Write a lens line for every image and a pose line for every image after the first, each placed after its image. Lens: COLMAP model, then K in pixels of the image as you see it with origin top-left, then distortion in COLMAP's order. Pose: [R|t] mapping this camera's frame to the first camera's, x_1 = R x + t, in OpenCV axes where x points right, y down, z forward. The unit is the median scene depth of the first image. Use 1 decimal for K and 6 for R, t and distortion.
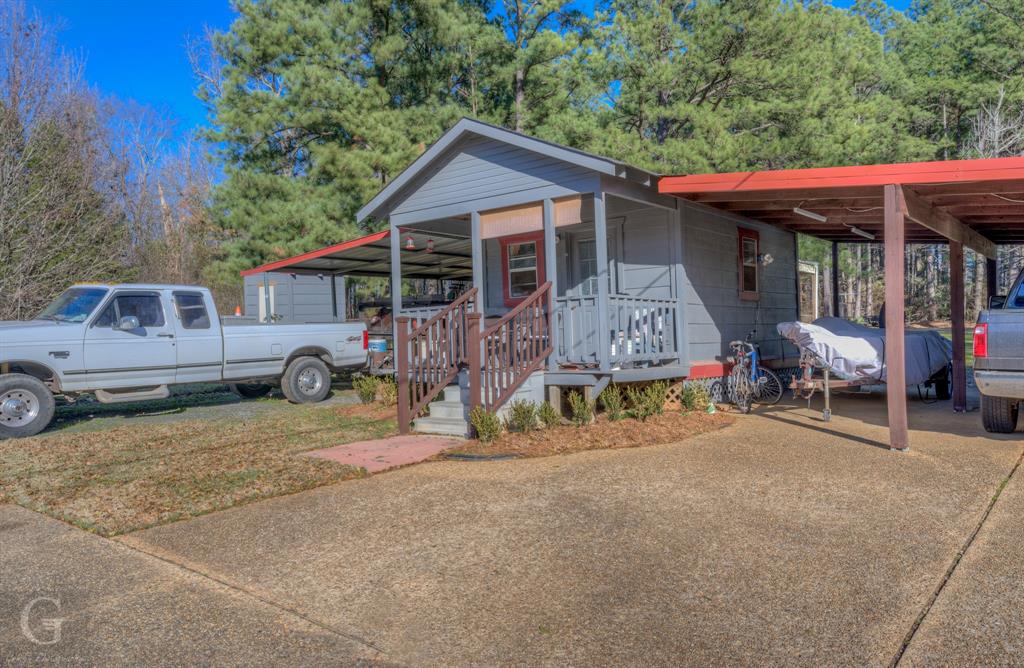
lens RADIAL K [[731.1, 0, 513.2], [0, 731.1, 334.2], [0, 0, 1]] dist [0.010833, 0.001439]
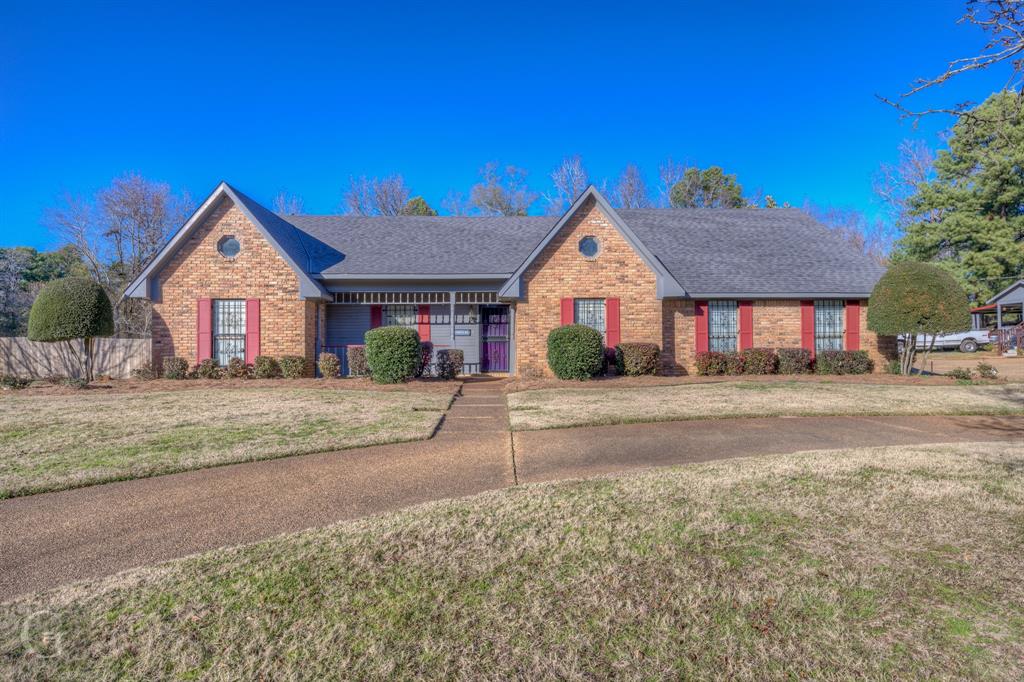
lens RADIAL K [[625.8, 0, 515.5], [0, 625.8, 343.8], [0, 0, 1]] dist [0.009469, -0.000795]
pose [[0.663105, 0.014144, -0.748393, 0.268519], [-0.013589, 0.999884, 0.006857, 0.028638], [0.748403, 0.005623, 0.663221, -1.314984]]
